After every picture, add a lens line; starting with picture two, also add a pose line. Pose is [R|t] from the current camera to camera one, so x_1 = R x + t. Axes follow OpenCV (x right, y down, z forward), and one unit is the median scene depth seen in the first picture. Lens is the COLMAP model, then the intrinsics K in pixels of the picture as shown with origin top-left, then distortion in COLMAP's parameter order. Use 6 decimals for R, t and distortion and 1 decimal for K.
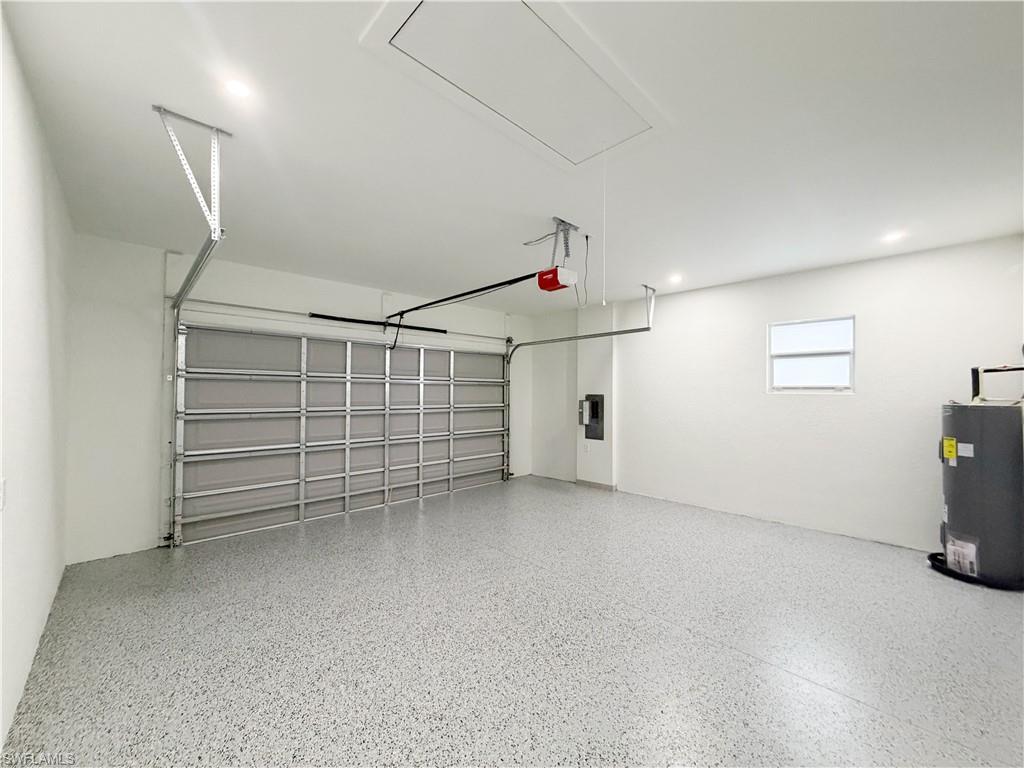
lens RADIAL K [[411.2, 0, 509.5], [0, 411.2, 388.9], [0, 0, 1]] dist [-0.002110, -0.000052]
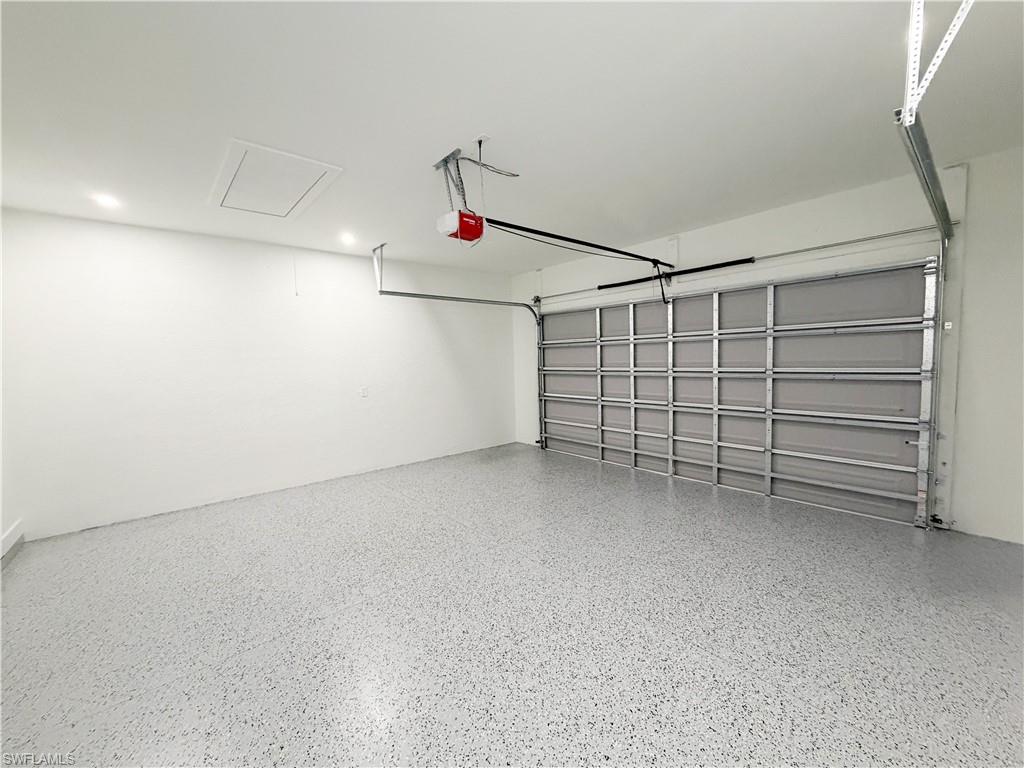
lens RADIAL K [[411.2, 0, 508.5], [0, 411.2, 384.7], [0, 0, 1]] dist [-0.002110, -0.000052]
pose [[-0.046410, 0.061800, -0.997009, 0.553238], [0.034743, 0.997580, 0.060218, 0.011392], [0.998318, -0.031844, -0.048445, 0.628832]]
